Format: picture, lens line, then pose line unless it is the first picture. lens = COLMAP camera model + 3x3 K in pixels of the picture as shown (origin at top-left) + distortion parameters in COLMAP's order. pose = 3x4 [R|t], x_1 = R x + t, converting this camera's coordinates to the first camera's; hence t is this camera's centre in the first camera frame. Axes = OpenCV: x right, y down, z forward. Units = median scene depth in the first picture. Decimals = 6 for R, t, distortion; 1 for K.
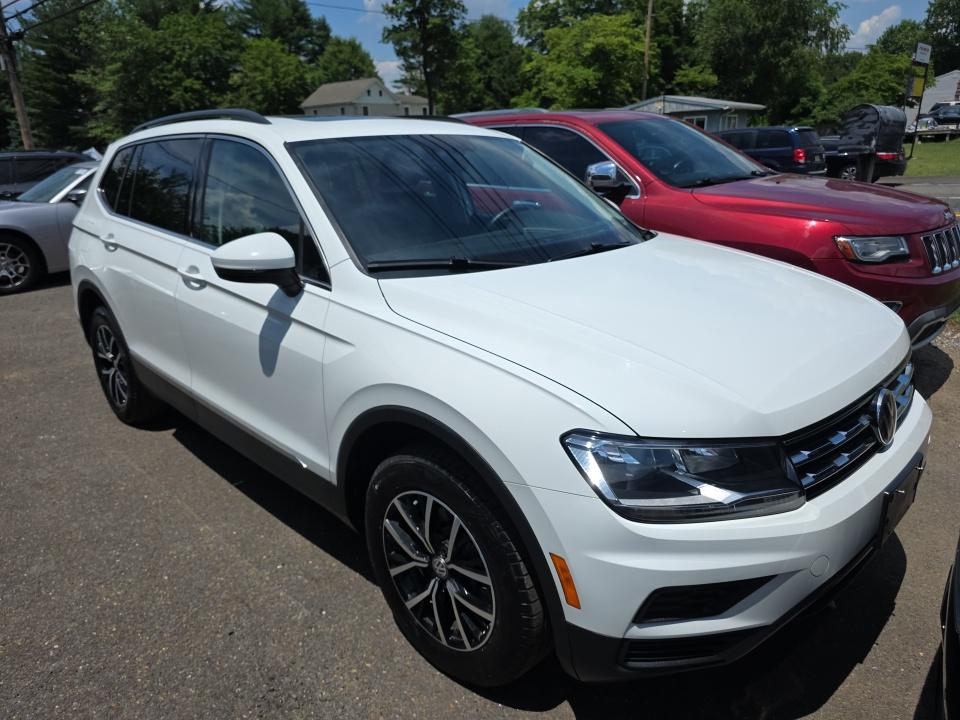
lens RADIAL K [[645.2, 0, 479.5], [0, 645.2, 364.6], [0, 0, 1]] dist [-0.003484, -0.010927]
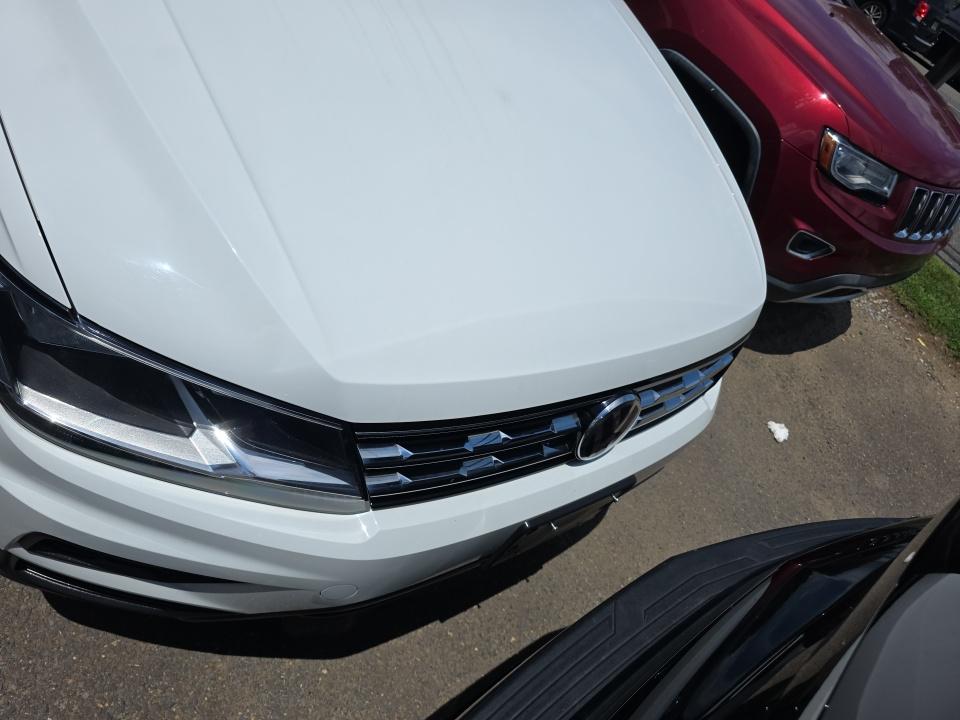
lens RADIAL K [[645.2, 0, 481.5], [0, 645.2, 360.3], [0, 0, 1]] dist [-0.003484, -0.010927]
pose [[0.875400, 0.442932, 0.193614, 0.117485], [-0.482941, 0.783915, 0.390187, -0.055198], [0.021050, -0.435074, 0.900149, 0.141452]]
